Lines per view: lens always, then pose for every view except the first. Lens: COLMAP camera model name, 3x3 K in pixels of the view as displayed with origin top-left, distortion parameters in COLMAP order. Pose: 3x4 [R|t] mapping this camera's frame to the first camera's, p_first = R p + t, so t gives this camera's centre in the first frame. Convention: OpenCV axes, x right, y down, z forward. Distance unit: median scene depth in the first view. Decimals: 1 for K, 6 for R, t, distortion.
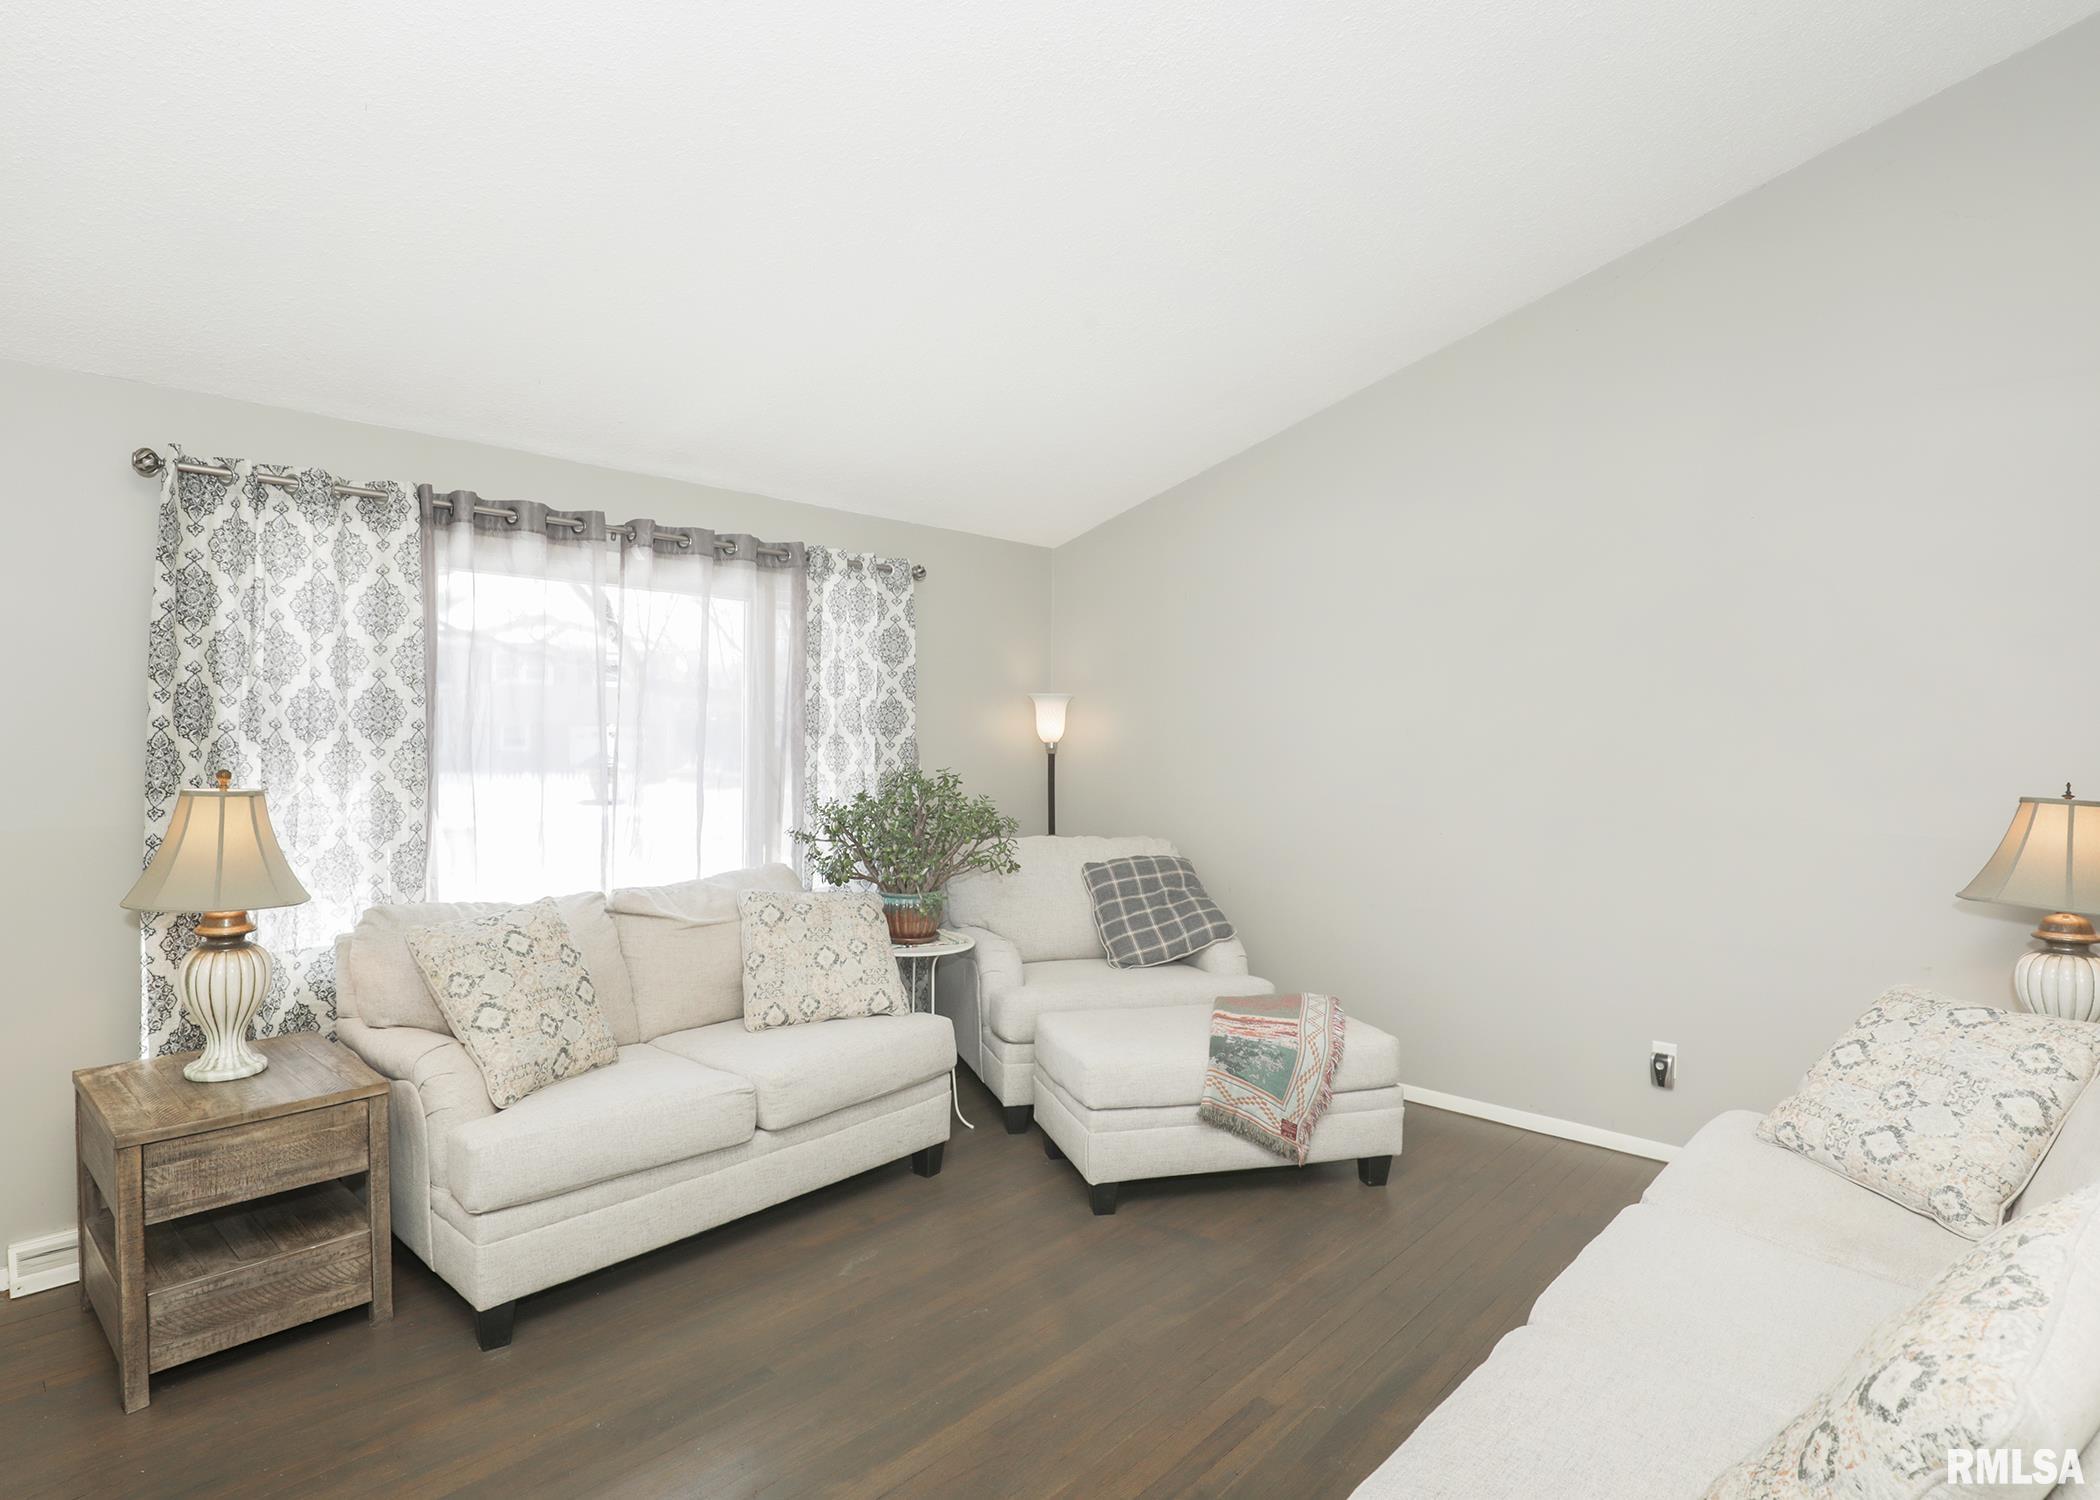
lens RADIAL K [[1046.2, 0, 1050.0], [0, 1046.2, 750.0], [0, 0, 1]] dist [0.002355, -0.000035]
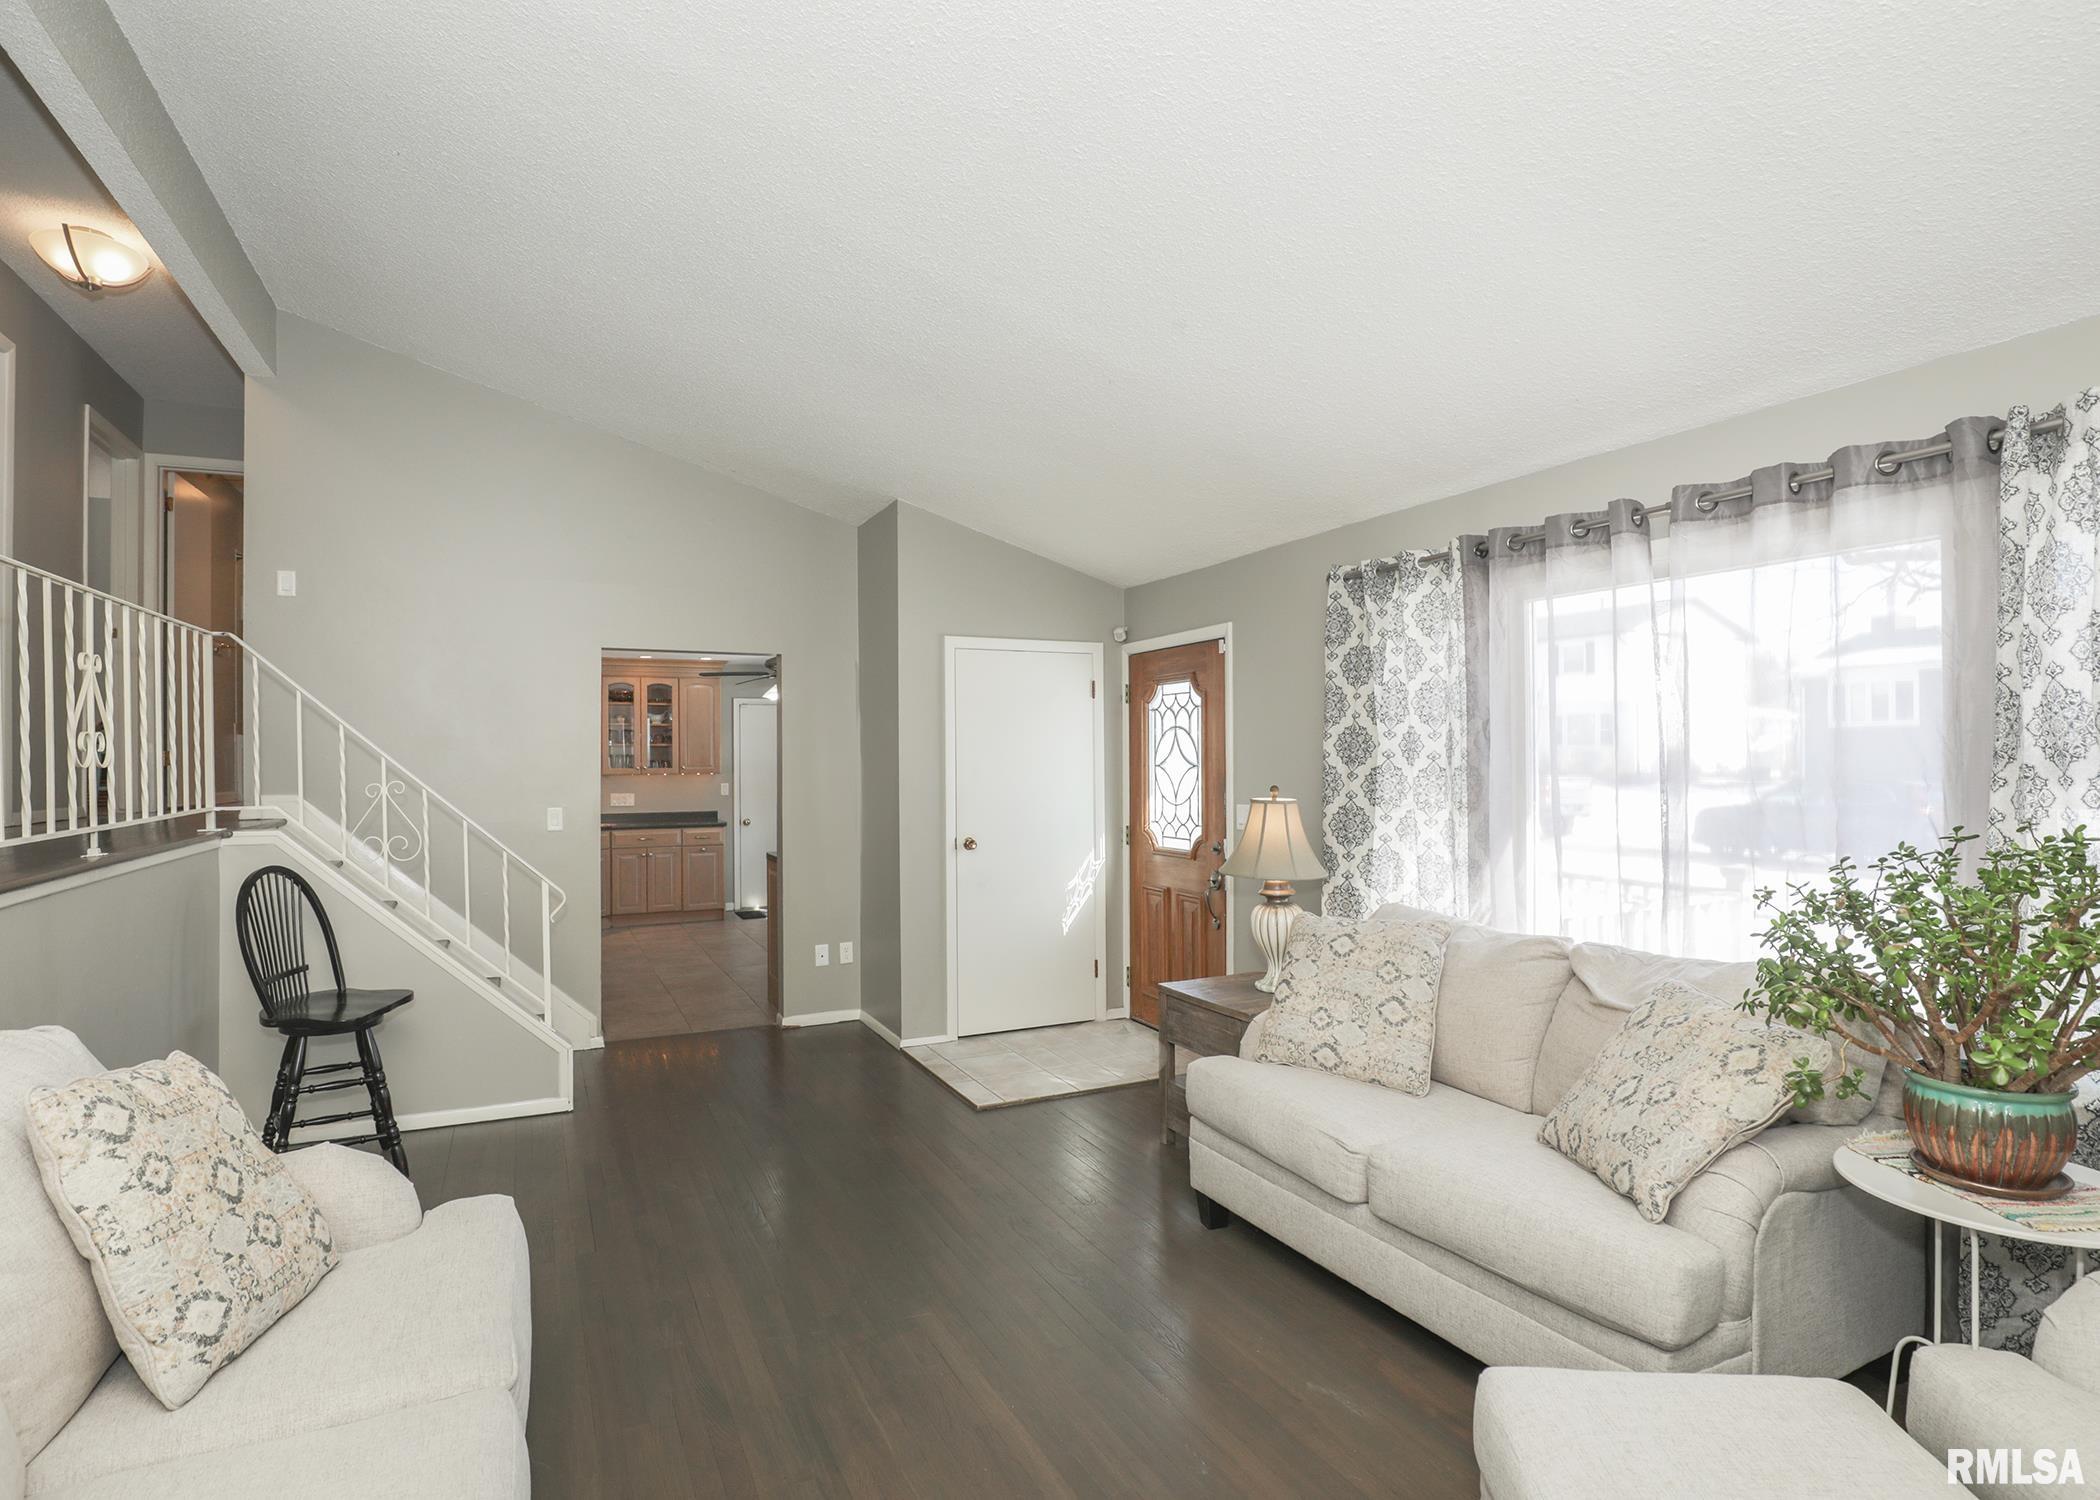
lens RADIAL K [[1086.8, 0, 1050.0], [0, 1086.8, 750.0], [0, 0, 1]] dist [-0.025345, -0.000089]
pose [[-0.350973, -0.001947, -0.936384, 0.567995], [-0.007792, 0.999969, 0.000841, -0.019692], [0.936353, 0.007592, -0.350978, 0.887159]]
